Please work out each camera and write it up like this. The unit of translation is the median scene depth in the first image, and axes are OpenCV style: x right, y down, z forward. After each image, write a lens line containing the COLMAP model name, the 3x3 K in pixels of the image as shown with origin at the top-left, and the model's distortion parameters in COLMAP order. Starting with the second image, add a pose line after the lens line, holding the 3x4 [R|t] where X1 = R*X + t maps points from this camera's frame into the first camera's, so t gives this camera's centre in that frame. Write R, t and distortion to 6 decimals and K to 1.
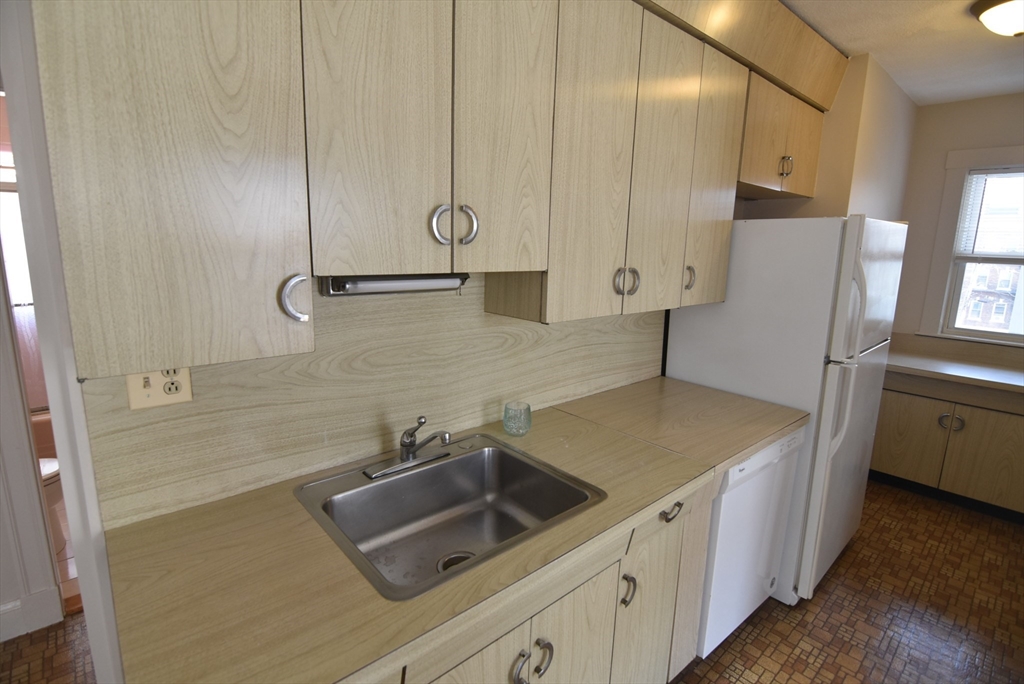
lens RADIAL K [[496.3, 0, 511.2], [0, 496.3, 344.0], [0, 0, 1]] dist [-0.017645, -0.003822]
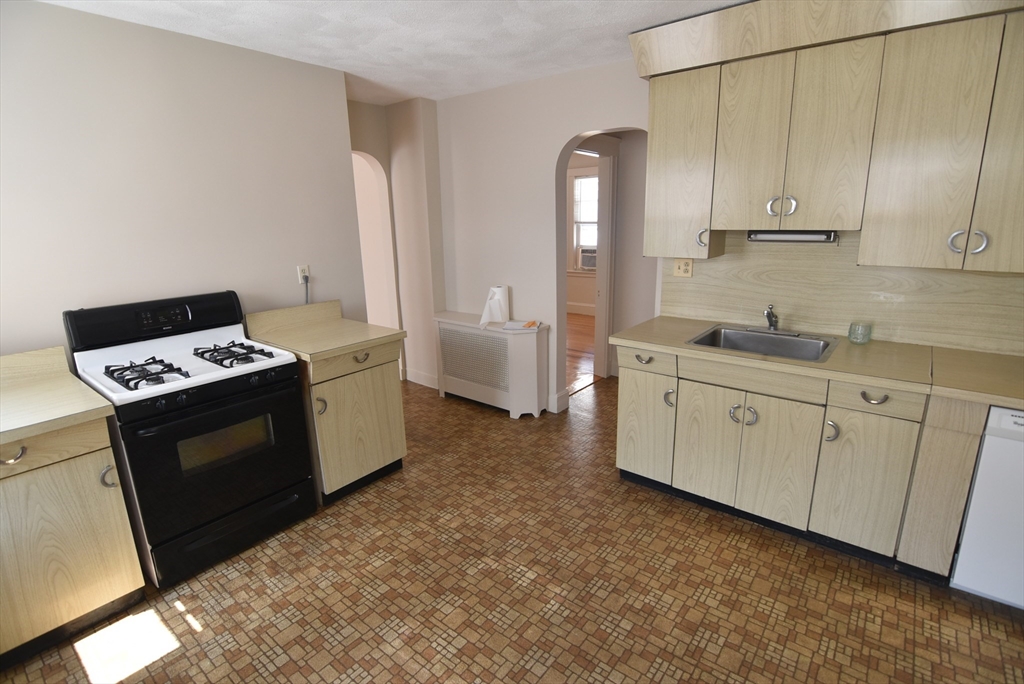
lens RADIAL K [[496.3, 0, 514.0], [0, 496.3, 343.7], [0, 0, 1]] dist [-0.017645, -0.003822]
pose [[0.161359, 0.220246, -0.962006, 1.589010], [-0.168241, 0.966650, 0.193089, 0.090726], [0.972450, 0.130693, 0.193032, -0.349762]]
